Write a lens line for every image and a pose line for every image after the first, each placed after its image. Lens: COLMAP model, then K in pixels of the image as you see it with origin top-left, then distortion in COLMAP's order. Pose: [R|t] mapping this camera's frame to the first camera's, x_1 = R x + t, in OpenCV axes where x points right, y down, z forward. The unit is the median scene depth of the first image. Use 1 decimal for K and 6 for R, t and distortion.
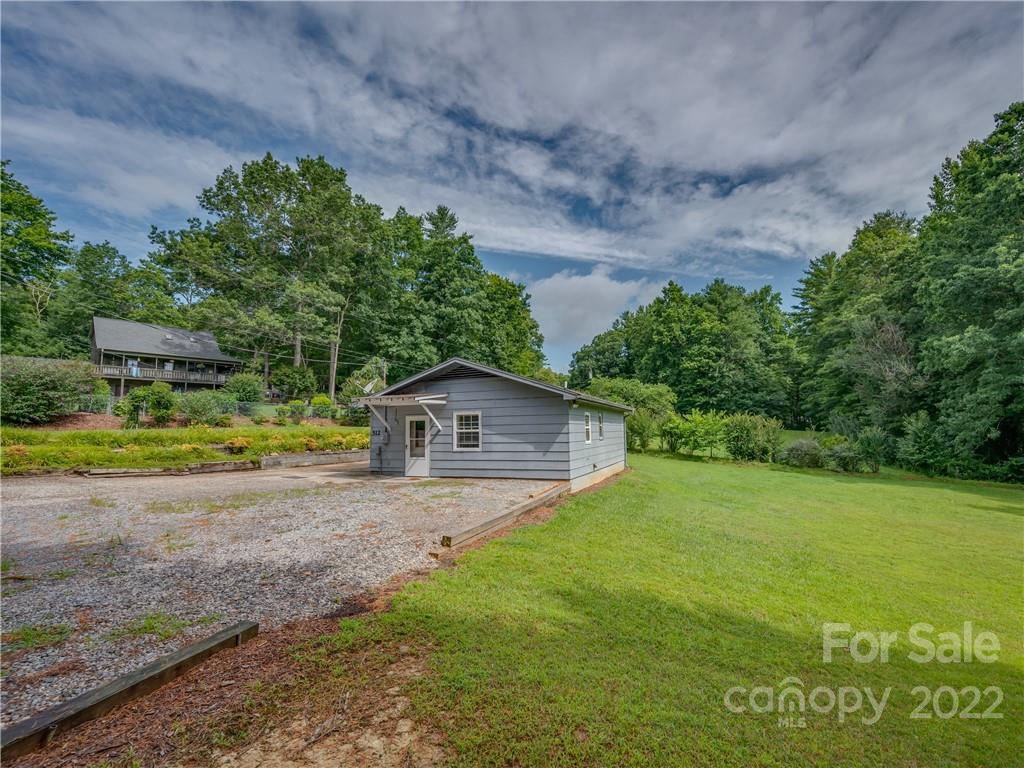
lens RADIAL K [[420.0, 0, 537.4], [0, 420.0, 389.8], [0, 0, 1]] dist [0.000693, -0.000045]
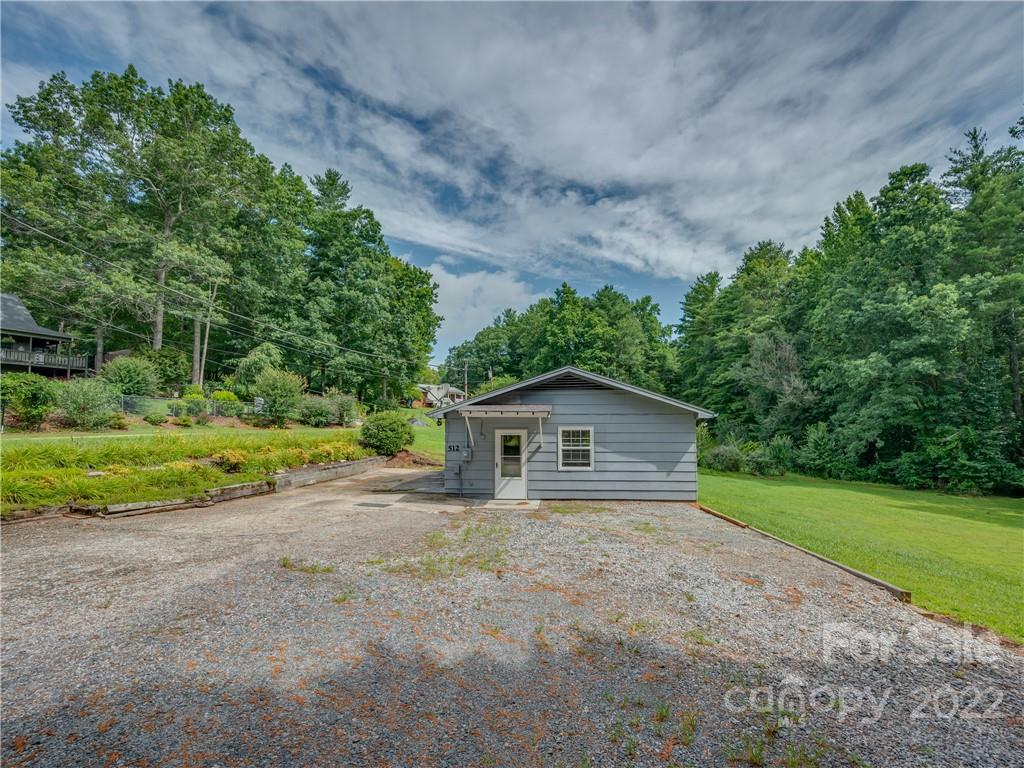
lens RADIAL K [[434.1, 0, 506.1], [0, 434.1, 383.4], [0, 0, 1]] dist [0.000488, -0.000270]
pose [[0.967691, 0.040267, 0.248901, -0.069570], [-0.038989, 0.999189, -0.010062, -0.003166], [-0.249105, 0.000032, 0.968477, 0.017417]]
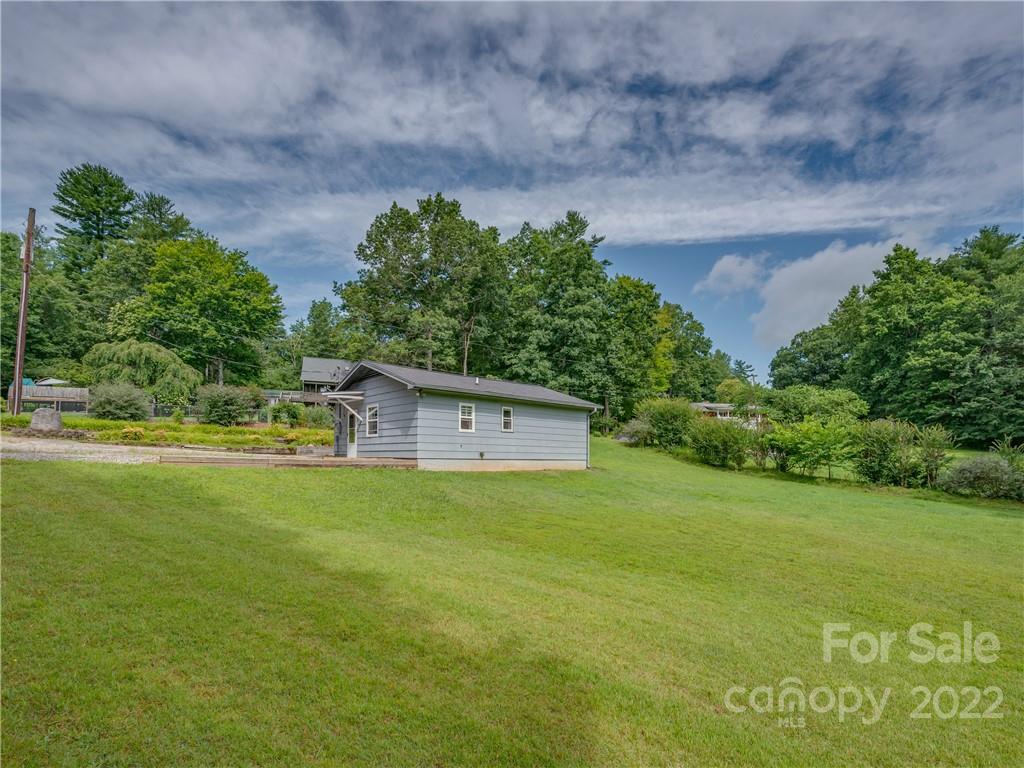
lens RADIAL K [[459.4, 0, 510.8], [0, 459.4, 446.3], [0, 0, 1]] dist [0.002627, -0.000017]
pose [[0.887500, 0.012011, -0.460652, 0.107195], [0.022878, 0.997279, 0.070080, 0.010953], [0.460240, -0.072735, 0.884810, -0.005239]]
